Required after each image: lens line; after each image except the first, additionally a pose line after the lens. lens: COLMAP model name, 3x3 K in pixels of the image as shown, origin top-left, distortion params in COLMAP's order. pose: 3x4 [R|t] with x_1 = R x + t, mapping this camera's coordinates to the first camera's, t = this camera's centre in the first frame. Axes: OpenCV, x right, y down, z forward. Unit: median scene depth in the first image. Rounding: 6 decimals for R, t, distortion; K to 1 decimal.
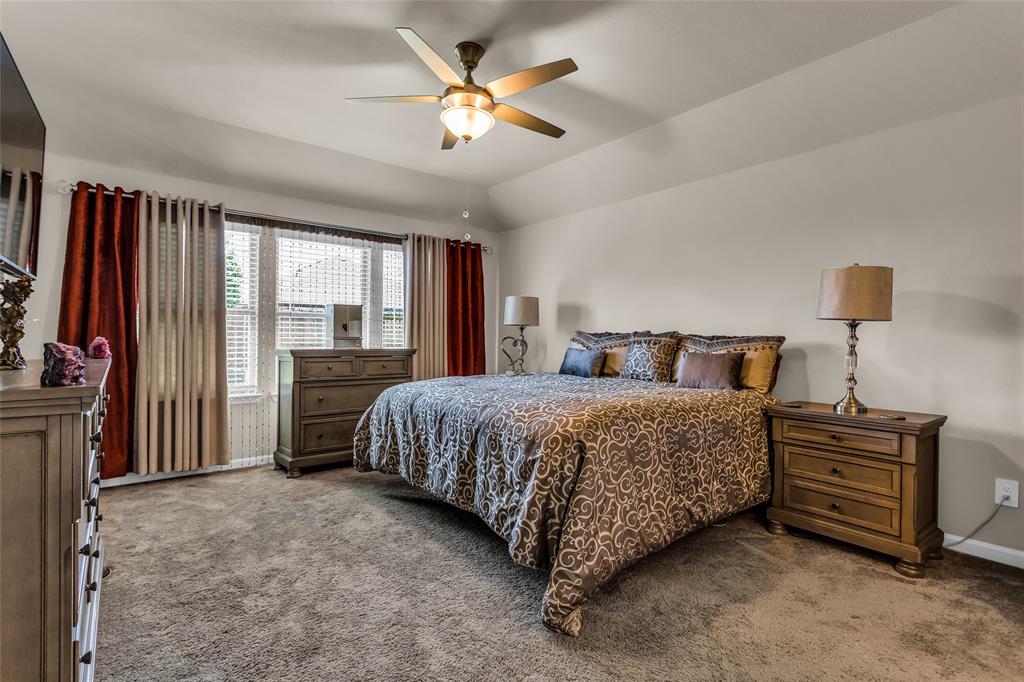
lens RADIAL K [[495.3, 0, 509.0], [0, 495.3, 337.1], [0, 0, 1]] dist [-0.002007, 0.000562]
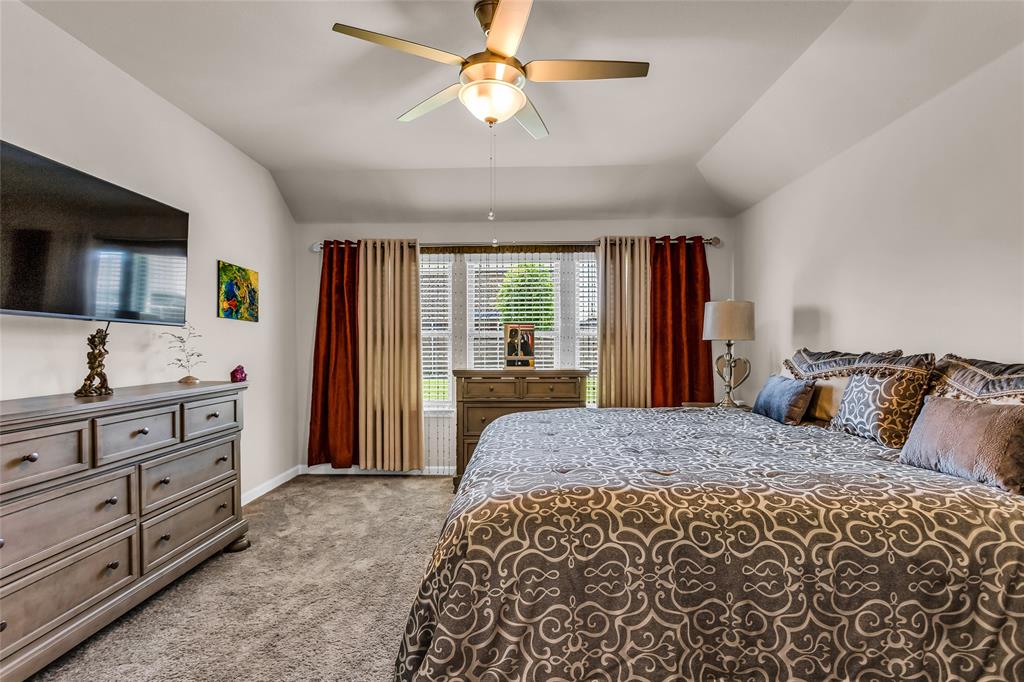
lens RADIAL K [[495.3, 0, 509.4], [0, 495.3, 346.6], [0, 0, 1]] dist [-0.002007, 0.000562]
pose [[0.756360, -0.007249, -0.654116, 0.336506], [0.011625, 0.999930, 0.002361, -0.025425], [0.654053, -0.009390, 0.756391, 0.294702]]
